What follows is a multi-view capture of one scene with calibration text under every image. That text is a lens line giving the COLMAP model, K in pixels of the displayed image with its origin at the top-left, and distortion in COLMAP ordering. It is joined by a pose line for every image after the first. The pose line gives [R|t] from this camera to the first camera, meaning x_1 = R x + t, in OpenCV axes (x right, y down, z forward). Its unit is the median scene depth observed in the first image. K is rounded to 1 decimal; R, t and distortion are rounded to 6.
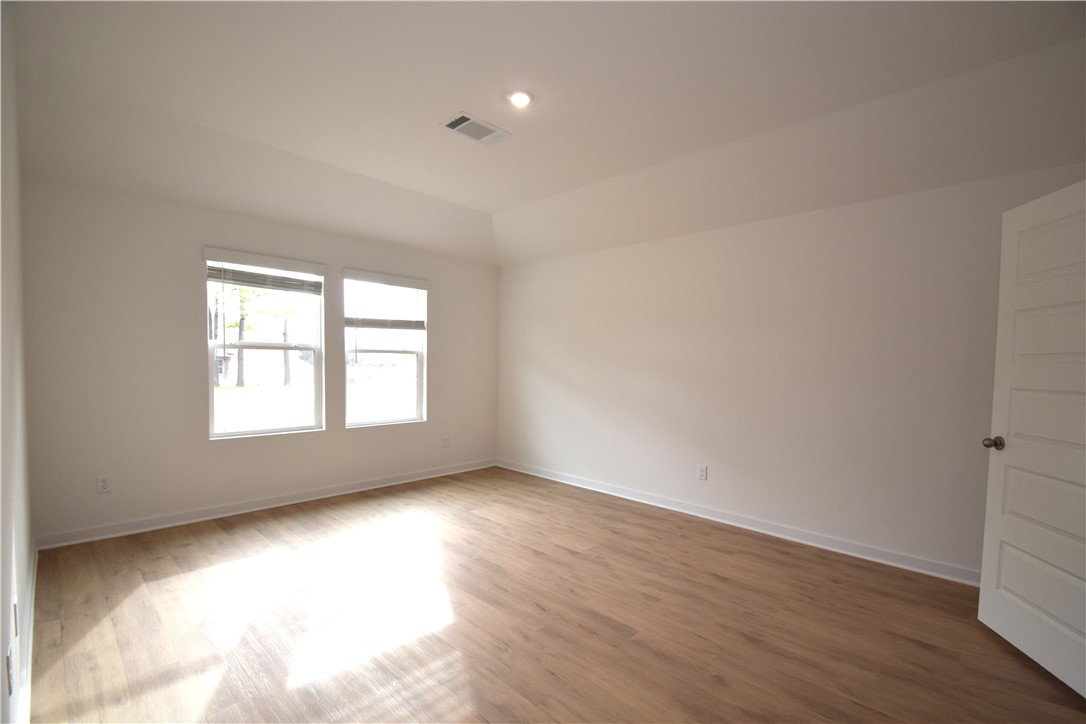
lens RADIAL K [[480.0, 0, 542.7], [0, 480.0, 382.5], [0, 0, 1]] dist [0.013159, -0.016311]
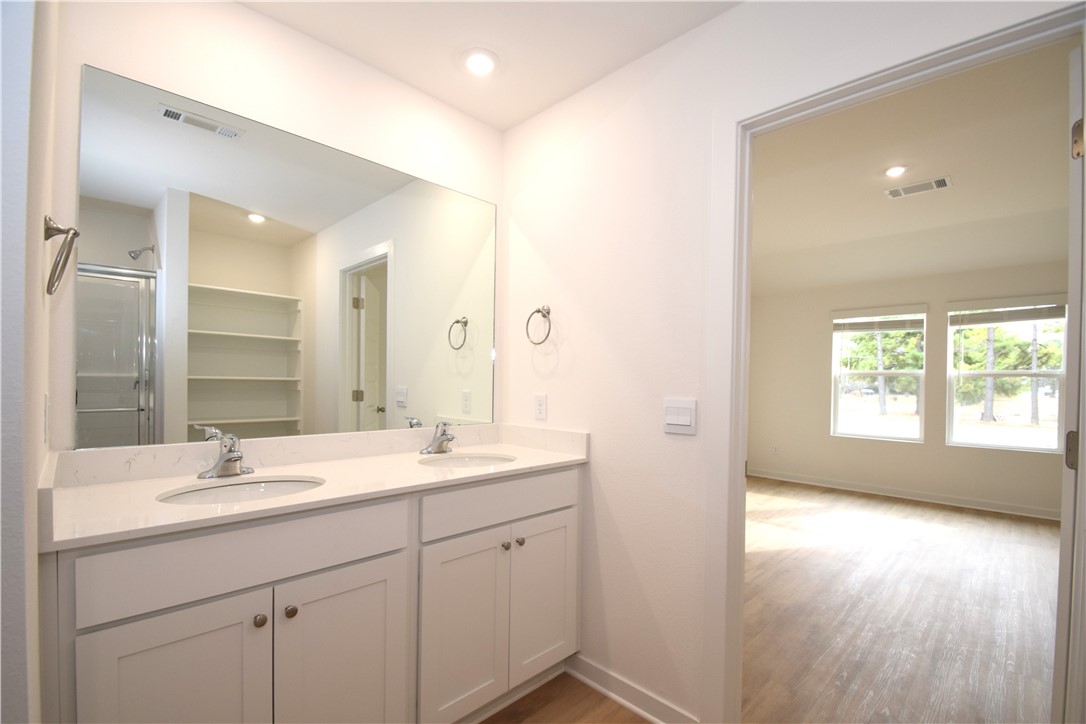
lens RADIAL K [[480.0, 0, 542.7], [0, 480.0, 382.5], [0, 0, 1]] dist [0.013159, -0.016311]
pose [[-0.013166, -0.011605, -0.999846, 0.767220], [-0.060532, 0.998108, -0.010788, 0.021046], [0.998079, 0.060381, -0.013844, 0.080658]]
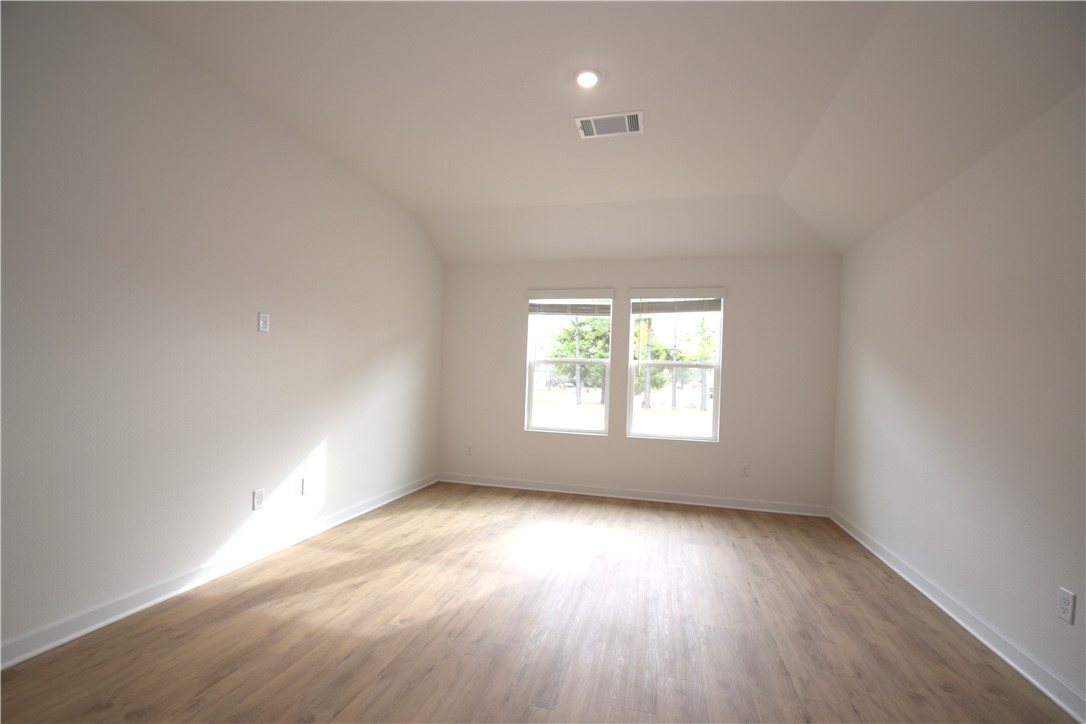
lens RADIAL K [[480.0, 0, 542.7], [0, 480.0, 382.5], [0, 0, 1]] dist [0.013159, -0.016311]
pose [[0.501303, 0.006666, -0.865246, 0.453583], [-0.063297, 0.997574, -0.028988, 0.018759], [0.862954, 0.069299, 0.500508, 0.314871]]
